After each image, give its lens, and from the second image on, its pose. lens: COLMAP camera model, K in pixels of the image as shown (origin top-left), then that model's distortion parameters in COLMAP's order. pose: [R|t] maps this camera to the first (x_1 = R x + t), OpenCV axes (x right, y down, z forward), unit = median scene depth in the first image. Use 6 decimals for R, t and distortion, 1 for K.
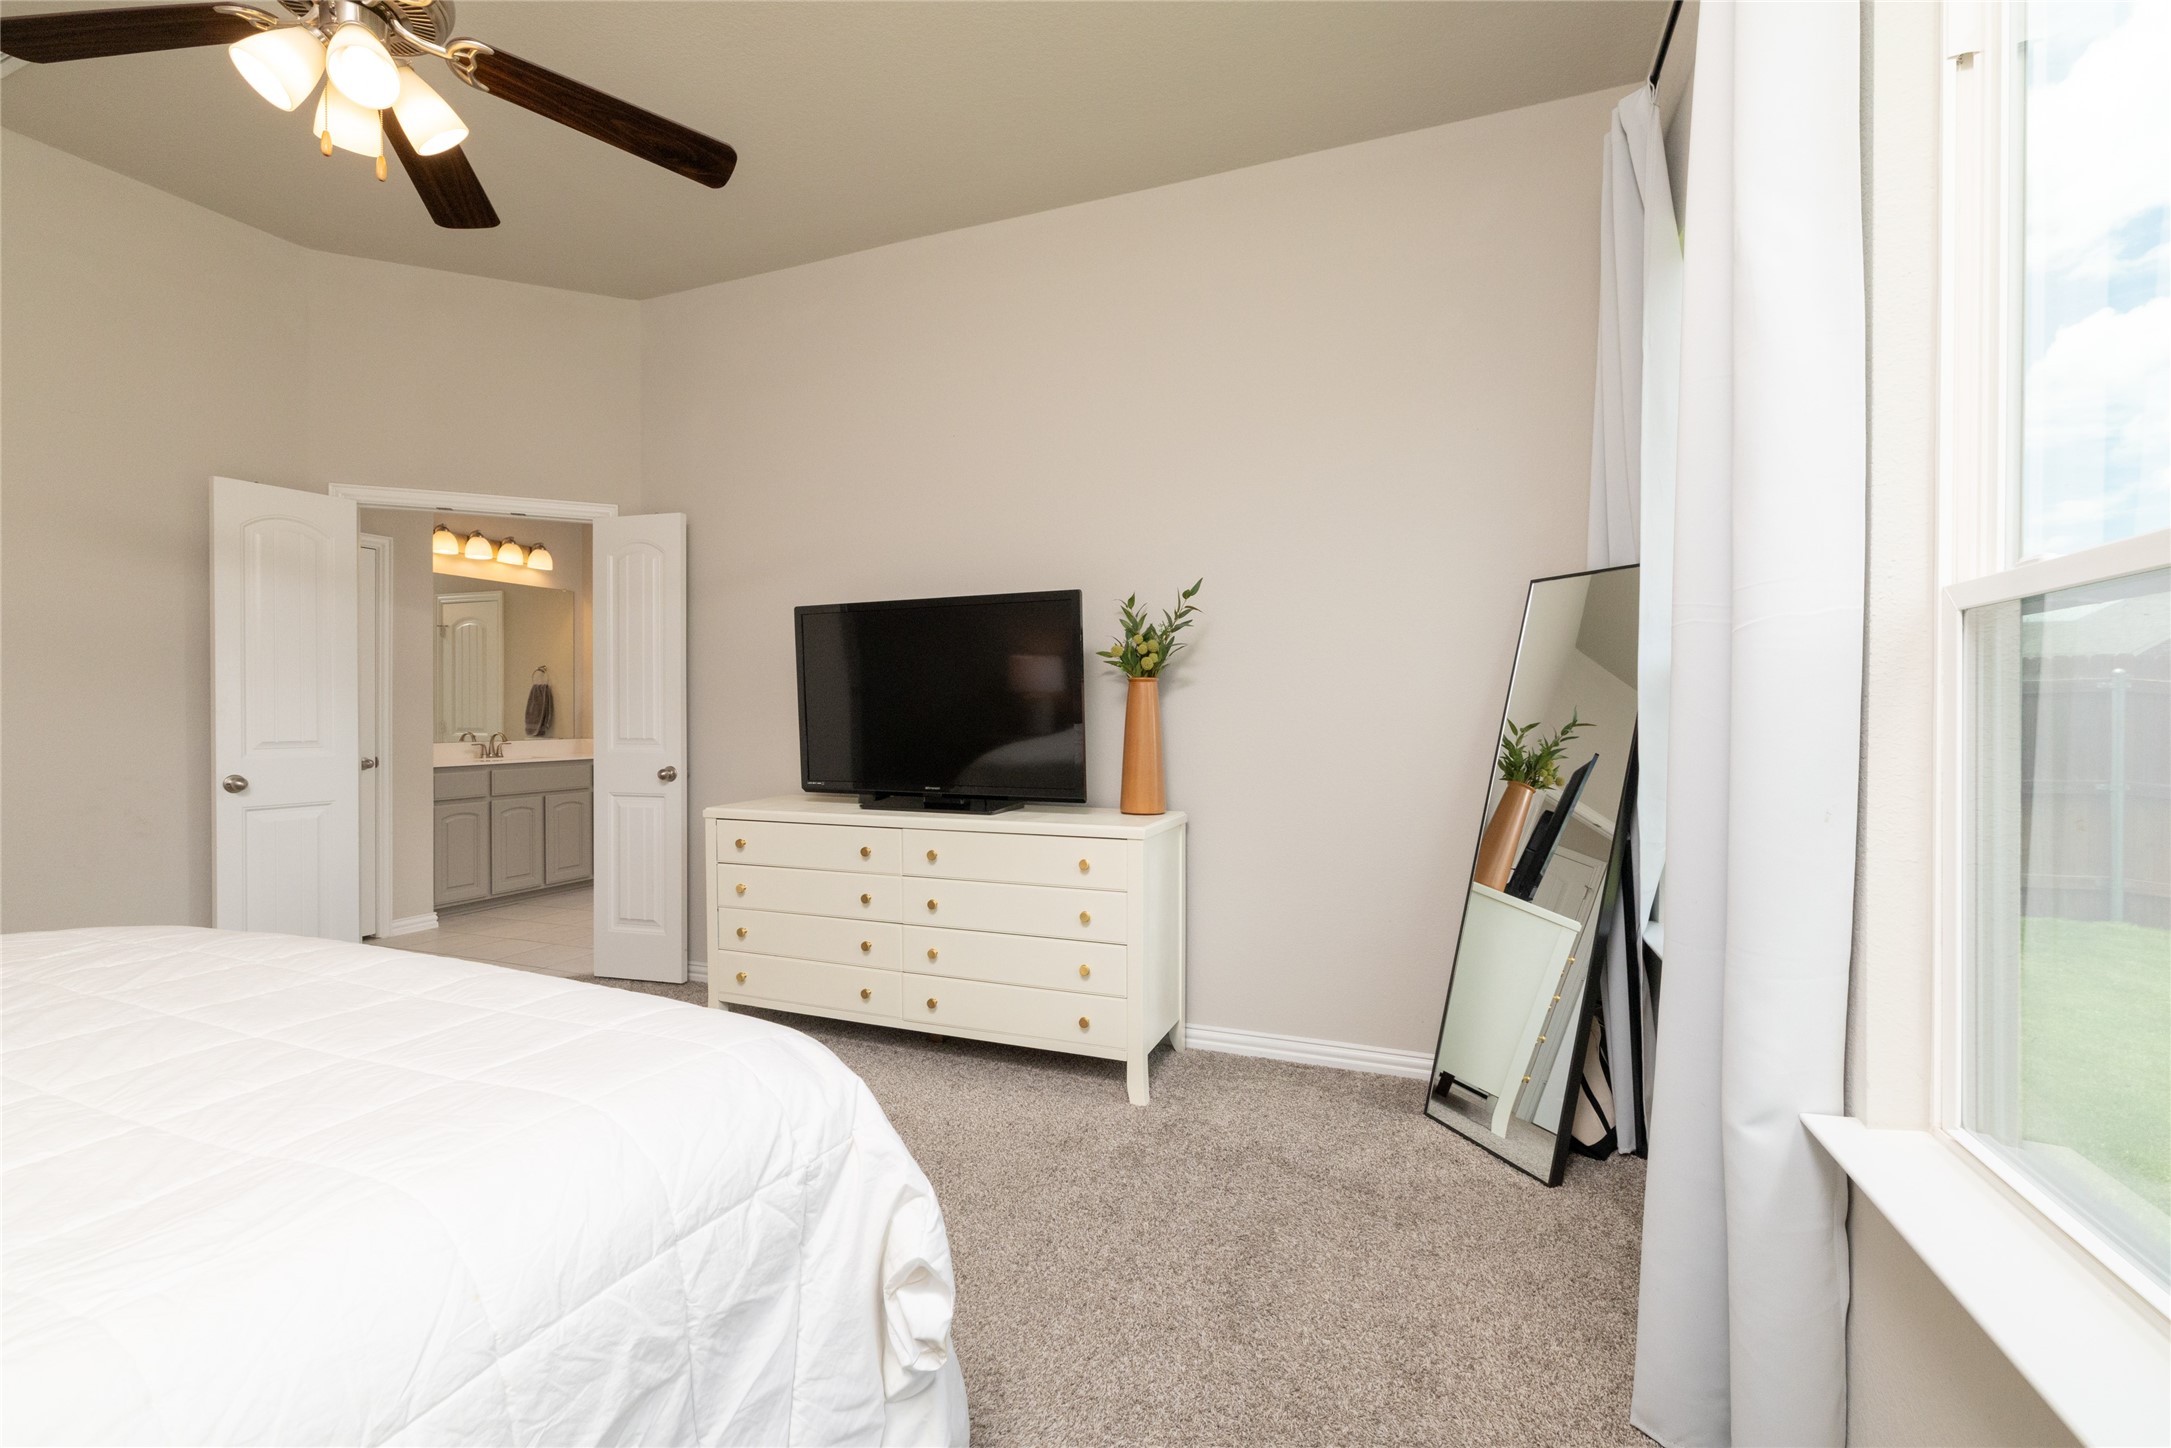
lens RADIAL K [[929.0, 0, 1080.5], [0, 929.0, 718.3], [0, 0, 1]] dist [-0.001507, 0.000923]
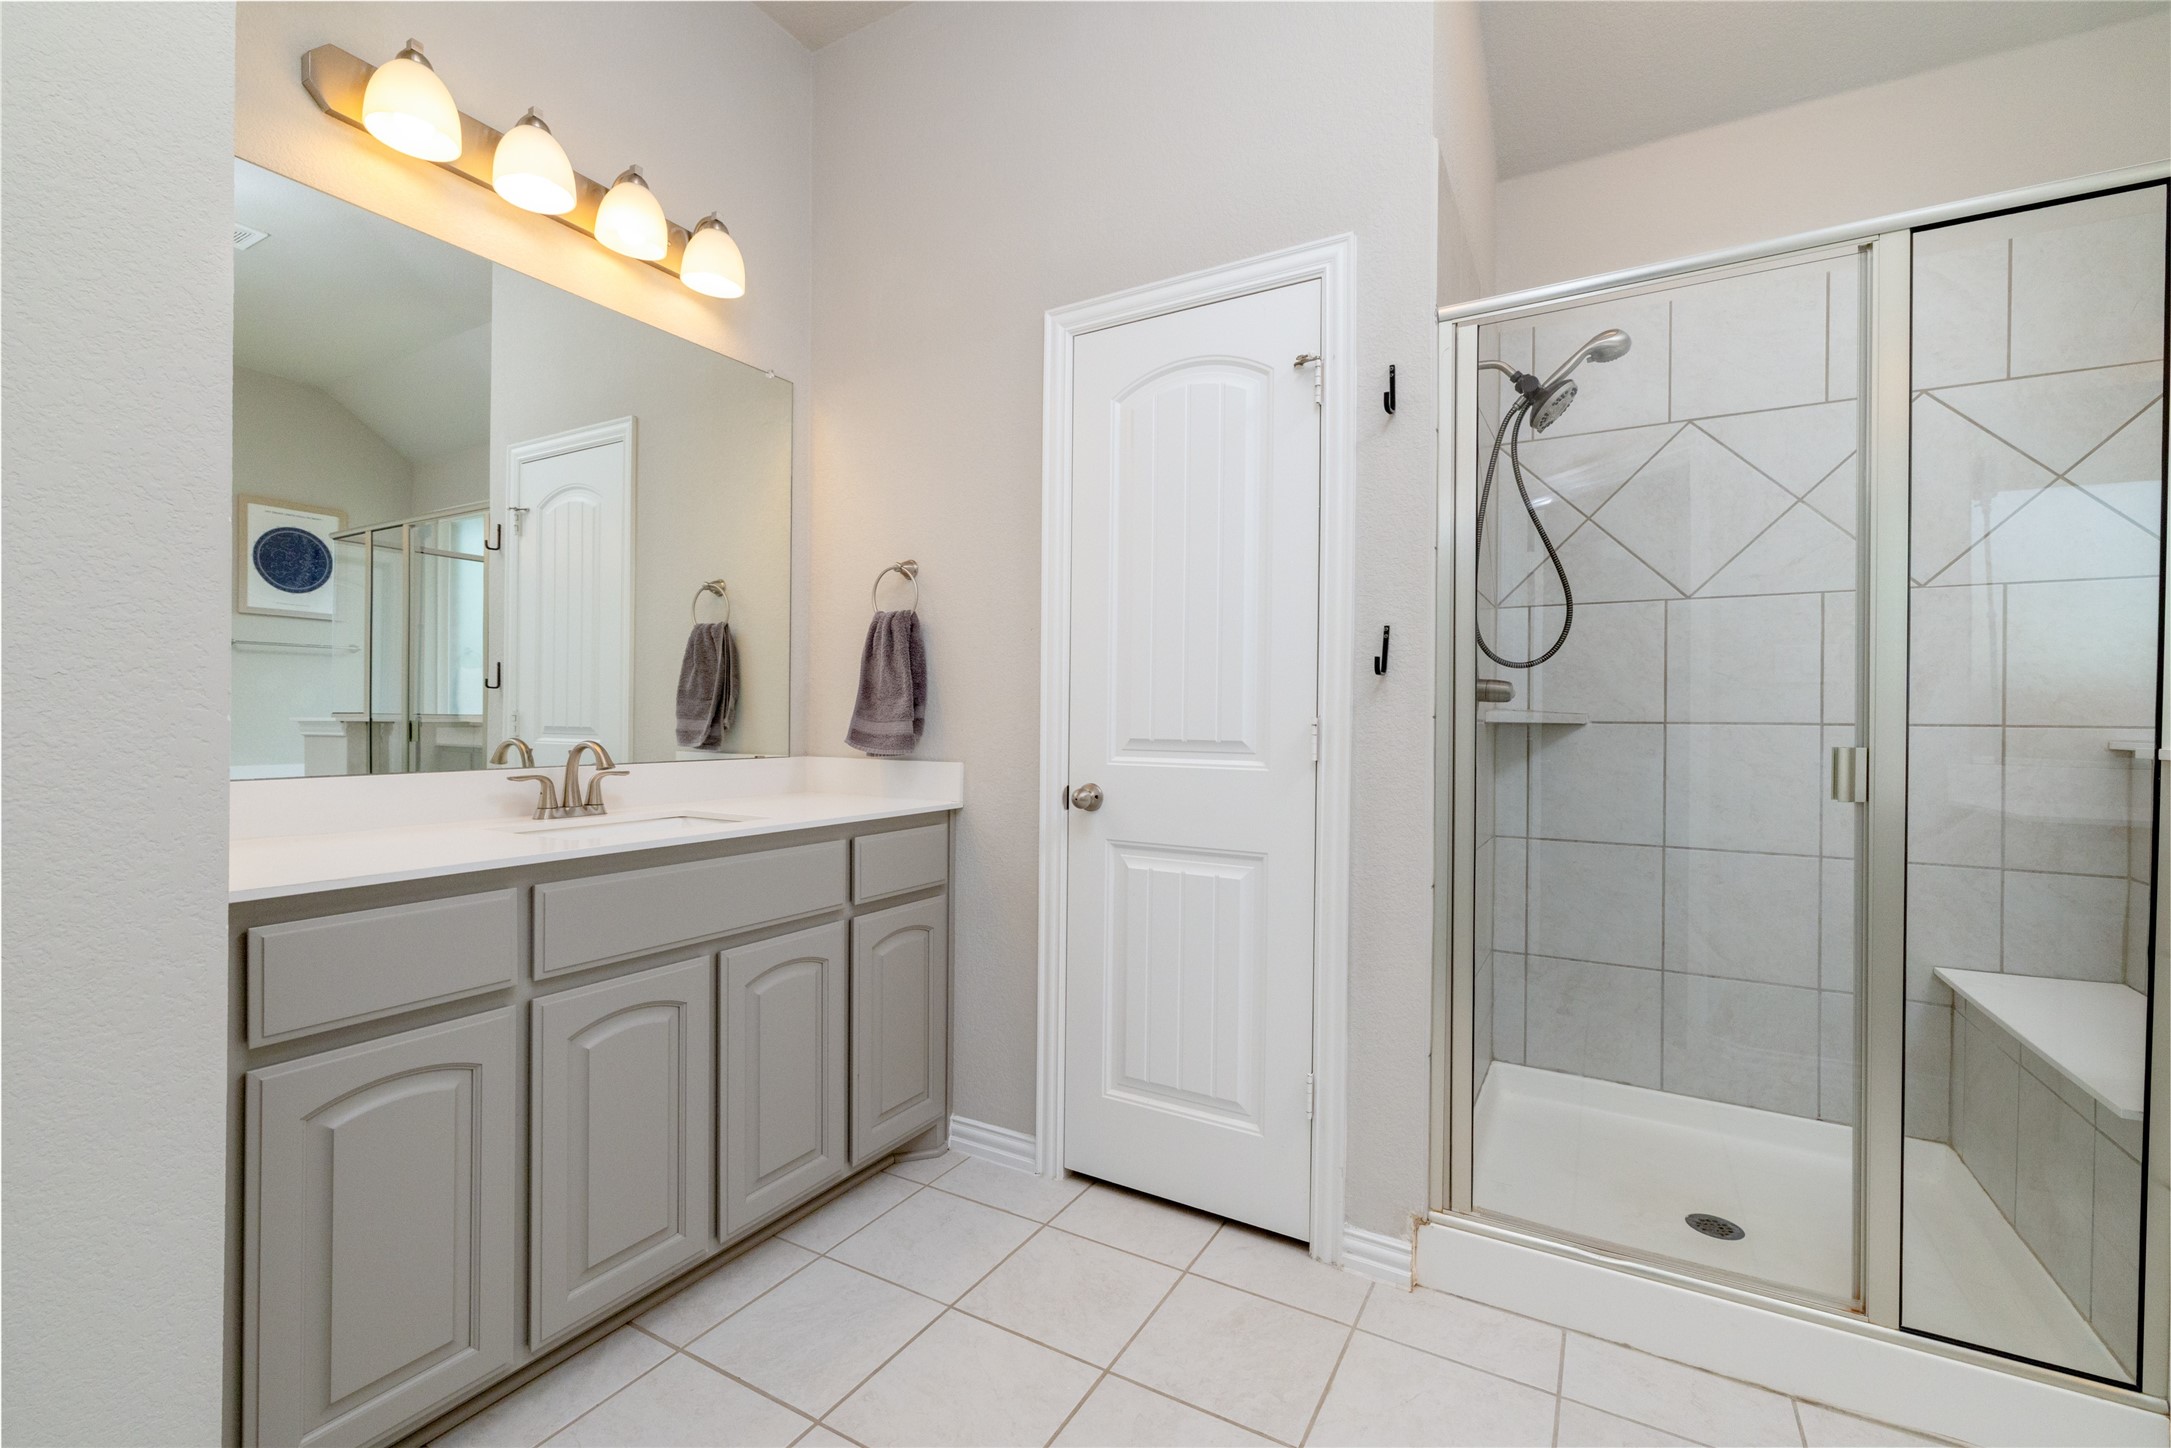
lens RADIAL K [[929.0, 0, 1080.5], [0, 929.0, 718.3], [0, 0, 1]] dist [-0.001507, 0.000923]
pose [[0.988619, 0.007533, -0.150252, -0.383663], [-0.008155, 0.999961, -0.003523, 0.006452], [0.150219, 0.004708, 0.988641, 0.663092]]
